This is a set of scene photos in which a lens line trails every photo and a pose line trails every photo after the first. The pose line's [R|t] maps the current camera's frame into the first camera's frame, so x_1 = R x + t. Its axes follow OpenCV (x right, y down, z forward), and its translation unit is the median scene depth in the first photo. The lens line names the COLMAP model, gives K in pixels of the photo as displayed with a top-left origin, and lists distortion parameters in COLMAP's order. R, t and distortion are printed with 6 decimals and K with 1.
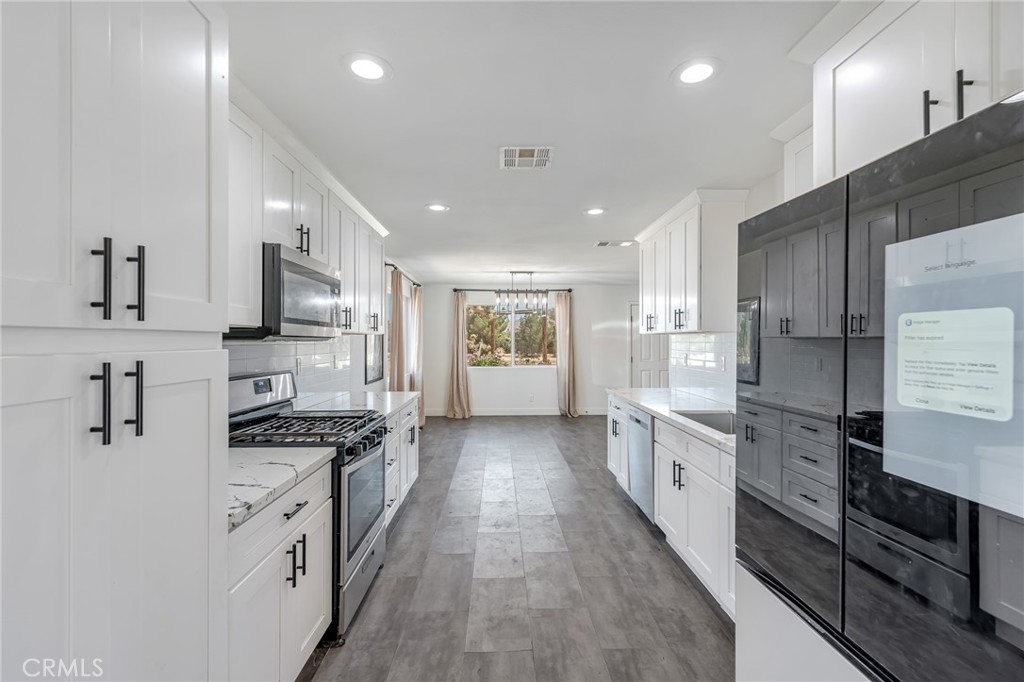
lens RADIAL K [[445.1, 0, 512.0], [0, 445.1, 341.0], [0, 0, 1]] dist [-0.001093, 0.000088]
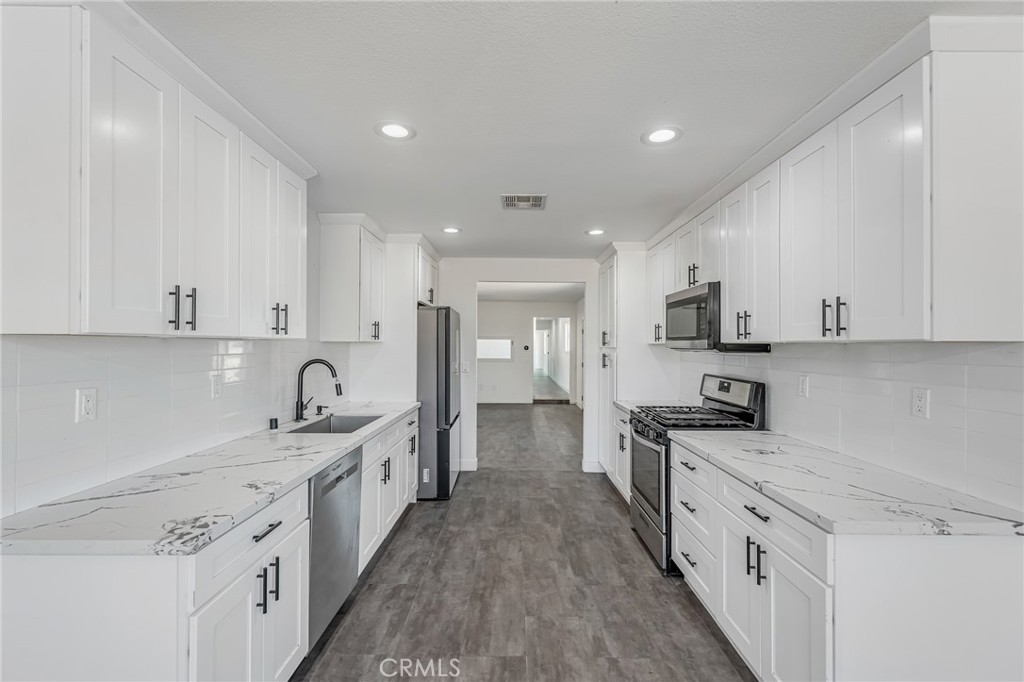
lens RADIAL K [[445.1, 0, 512.0], [0, 445.1, 341.0], [0, 0, 1]] dist [-0.001093, 0.000088]
pose [[-0.999359, -0.003648, 0.035619, 0.019102], [-0.003944, 0.999958, -0.008244, -0.020399], [-0.035588, -0.008379, -0.999331, 2.389625]]
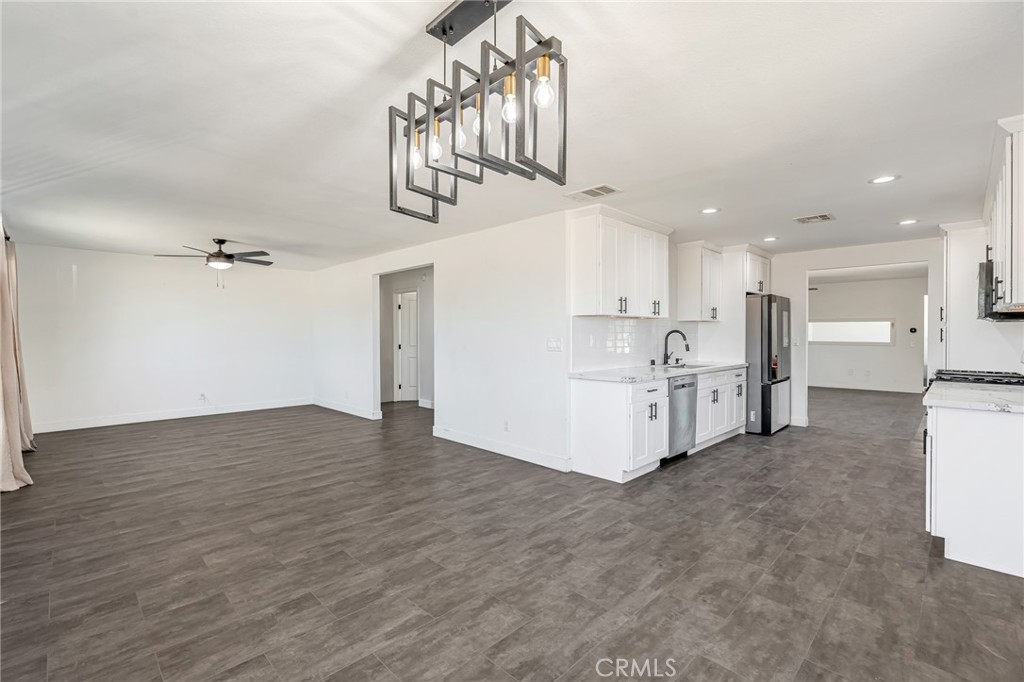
lens RADIAL K [[451.3, 0, 514.7], [0, 451.3, 337.4], [0, 0, 1]] dist [-0.002485, -0.000186]
pose [[-0.686627, -0.005992, 0.726985, -0.486271], [0.000712, 0.999960, 0.008915, 0.039664], [-0.727010, 0.006639, -0.686595, 3.305658]]
